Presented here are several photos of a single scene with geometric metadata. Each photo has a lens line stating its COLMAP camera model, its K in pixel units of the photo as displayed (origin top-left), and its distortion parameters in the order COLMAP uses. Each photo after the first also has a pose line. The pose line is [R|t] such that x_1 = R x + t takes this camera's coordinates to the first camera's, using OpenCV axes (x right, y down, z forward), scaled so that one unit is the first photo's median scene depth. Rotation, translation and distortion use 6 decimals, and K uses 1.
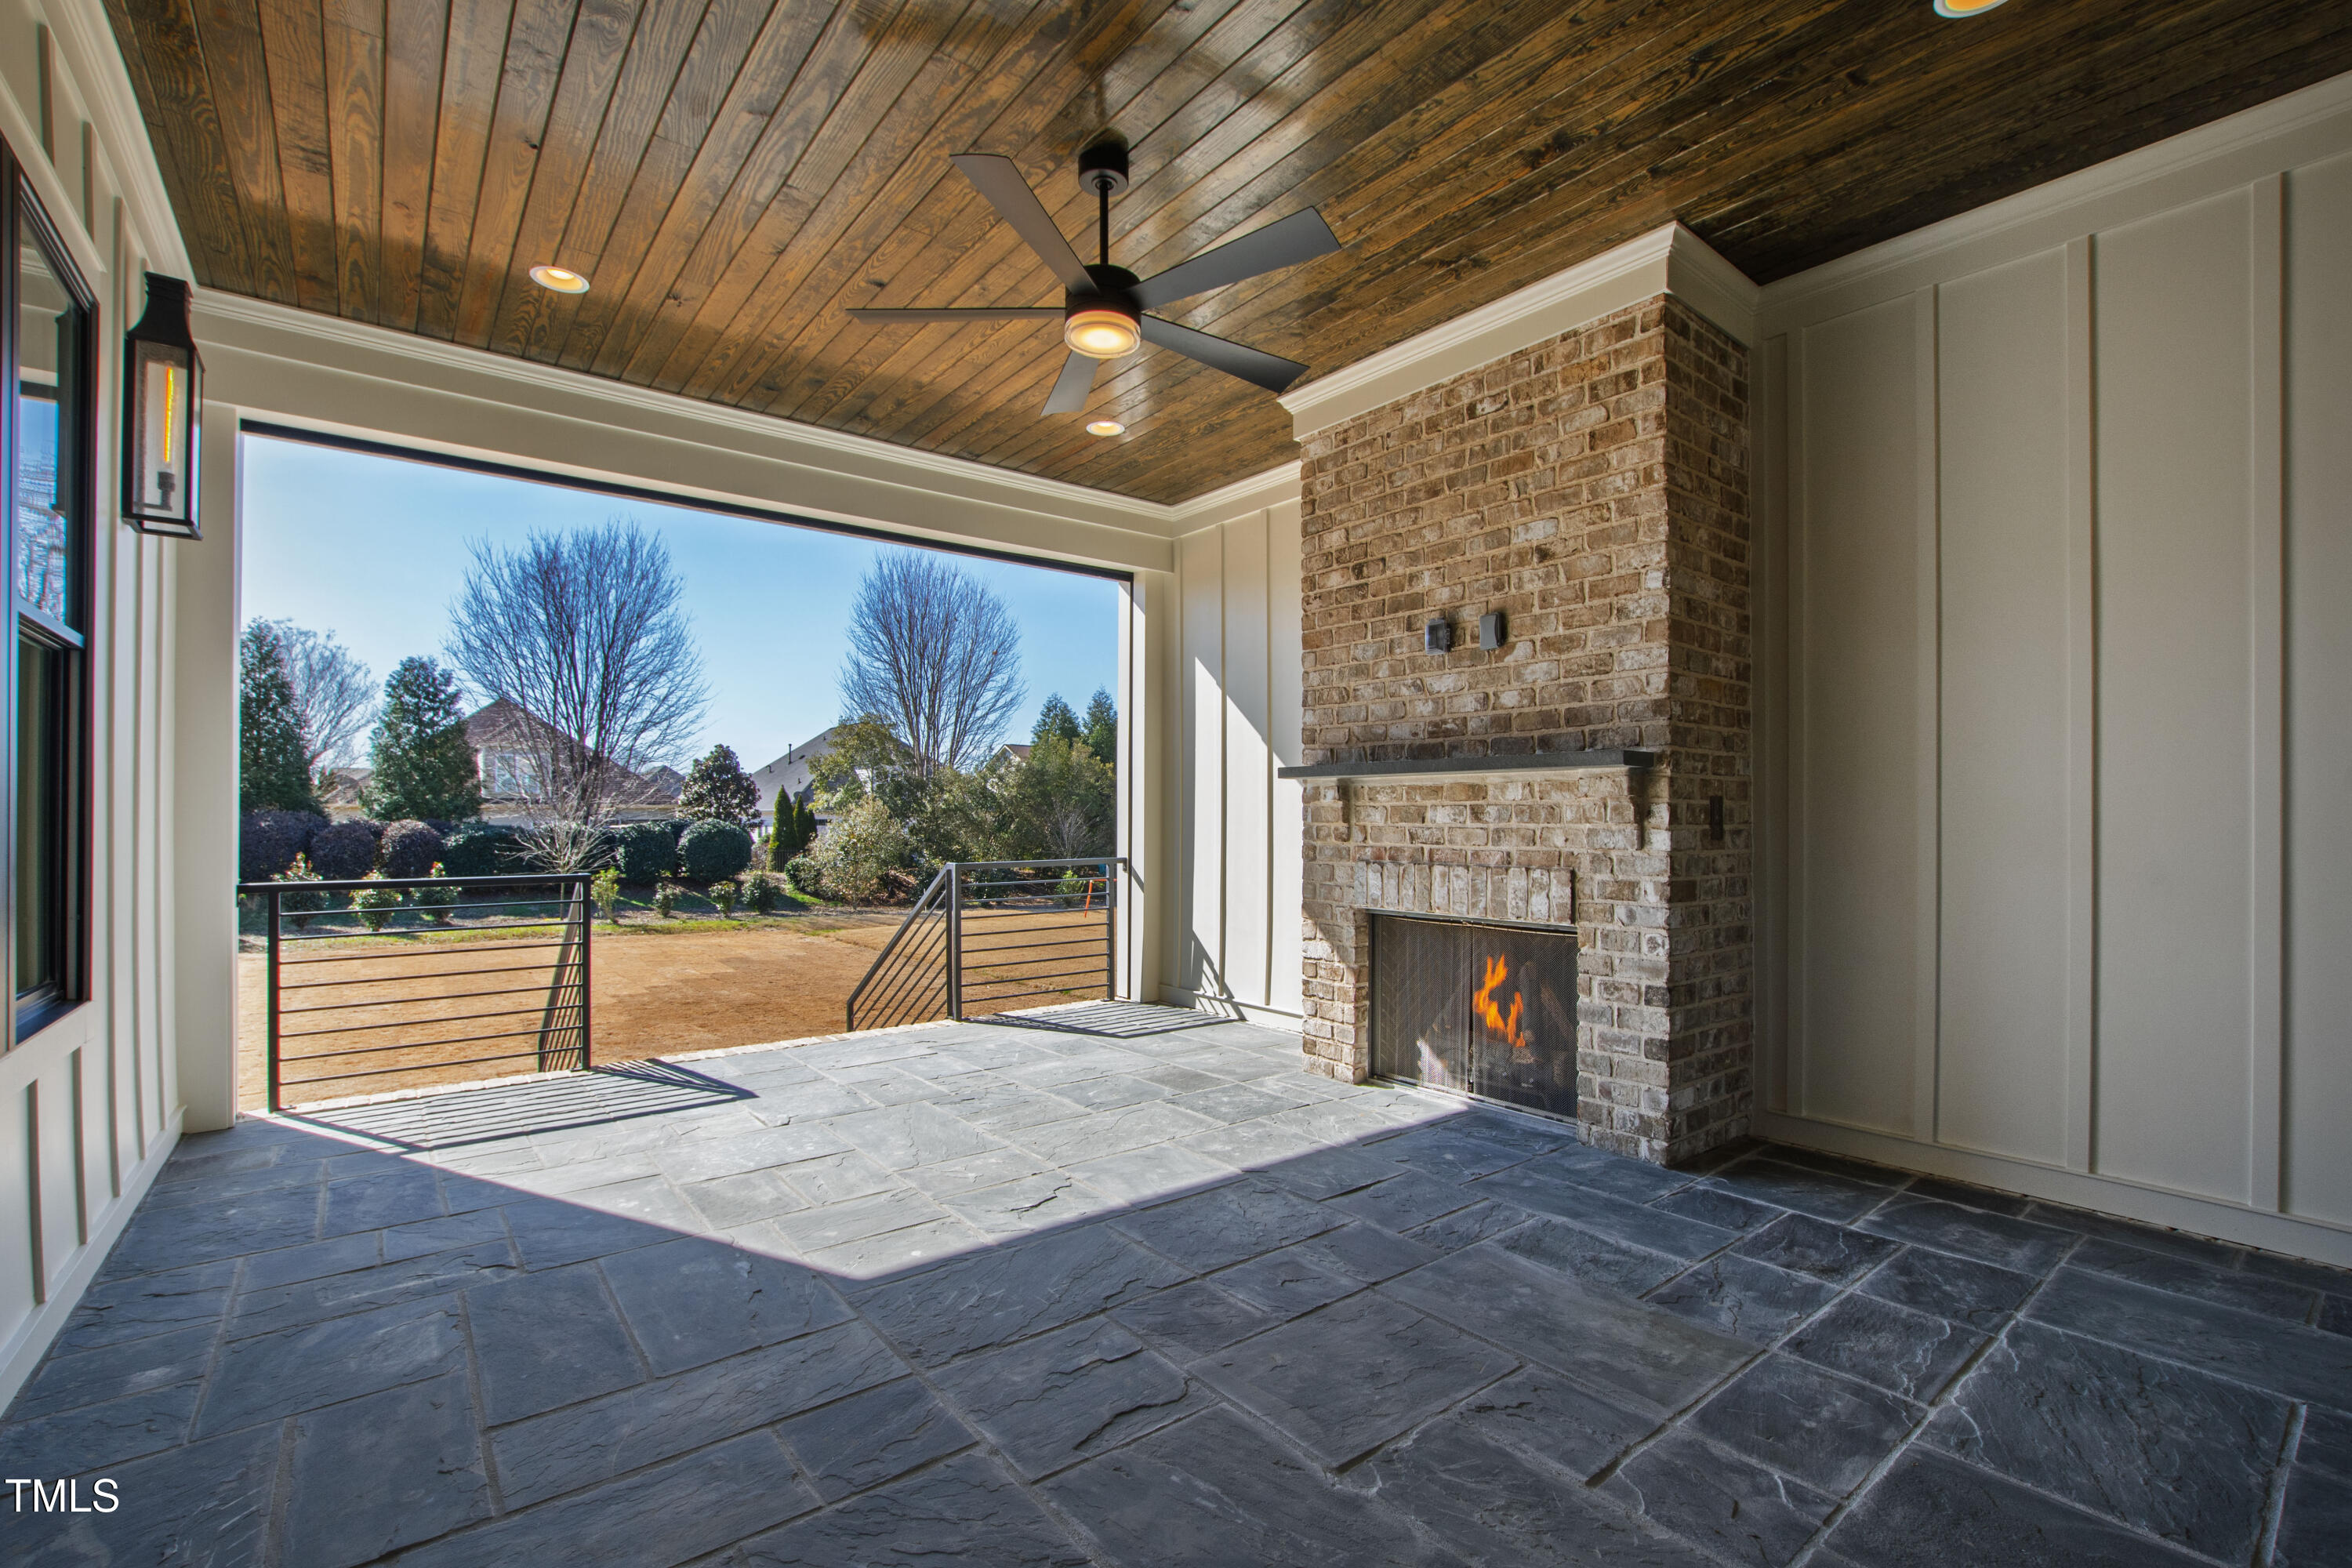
lens RADIAL K [[1027.8, 0, 1176.2], [0, 1027.8, 809.3], [0, 0, 1]] dist [-0.000120, -0.000018]
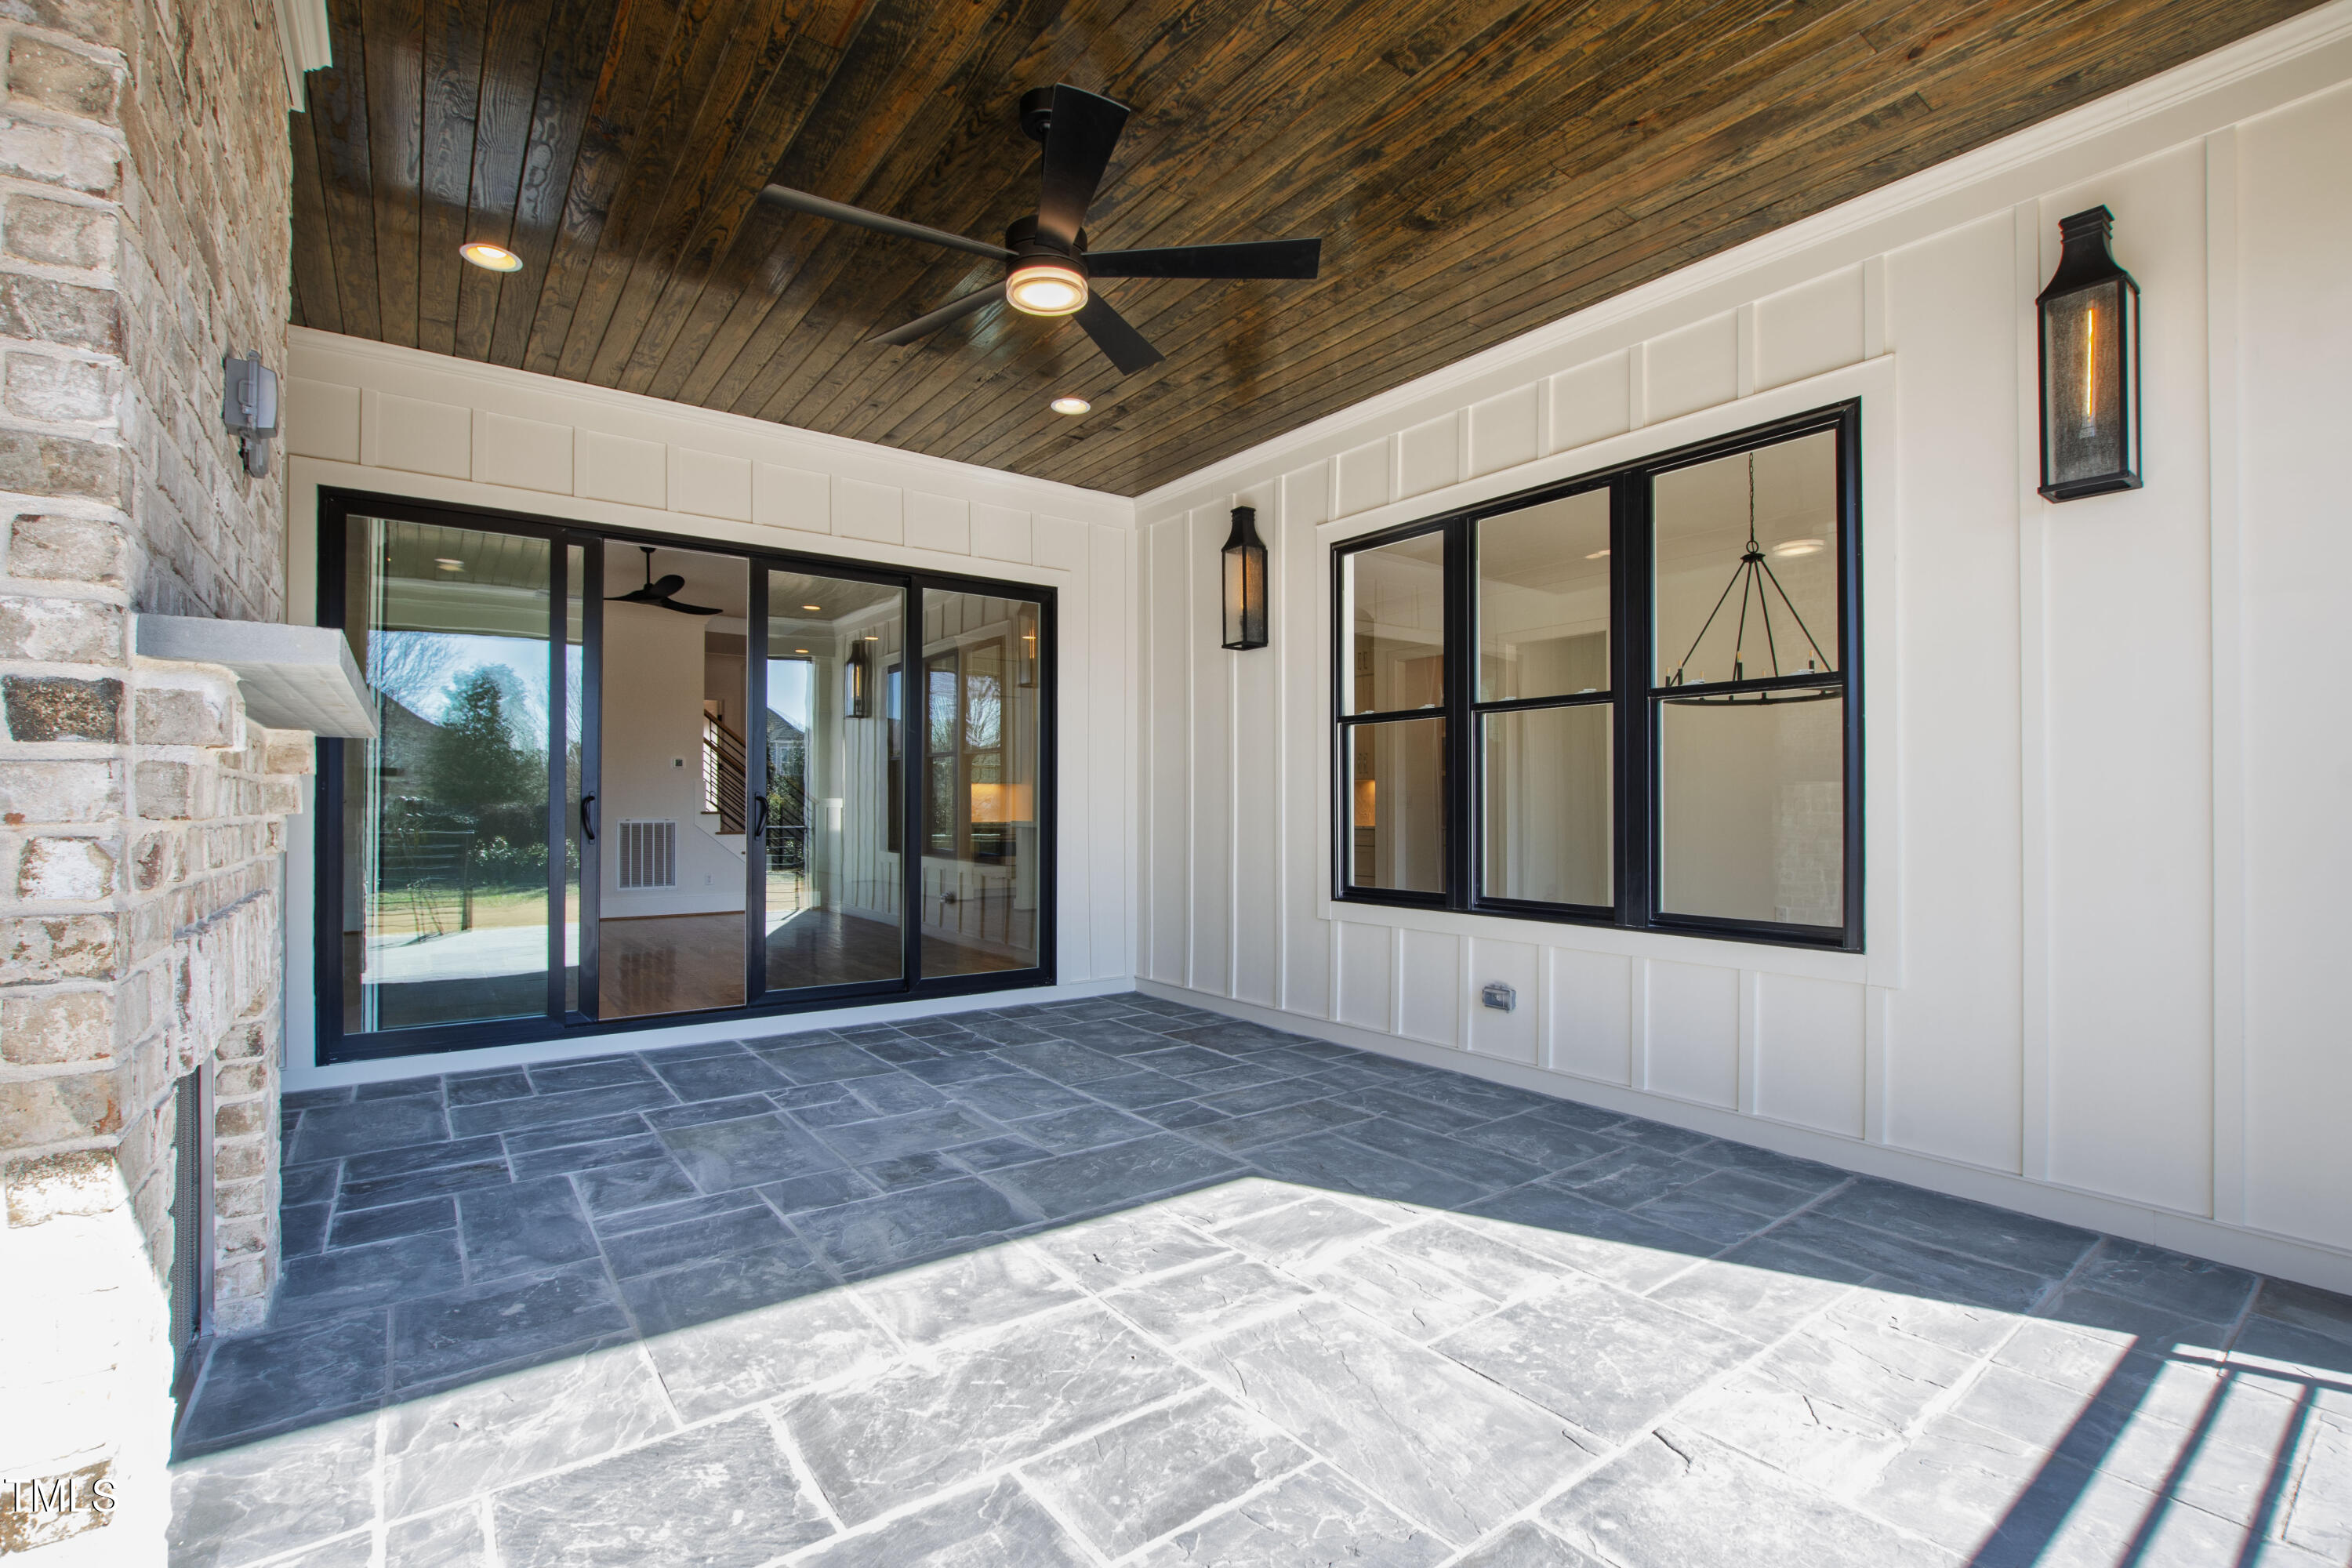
lens RADIAL K [[1027.8, 0, 1176.2], [0, 1027.8, 809.3], [0, 0, 1]] dist [-0.000120, -0.000018]
pose [[-0.999704, 0.001072, 0.024322, -0.234282], [0.000868, 0.999965, -0.008377, 0.023783], [-0.024330, -0.008354, -0.999669, 2.145644]]
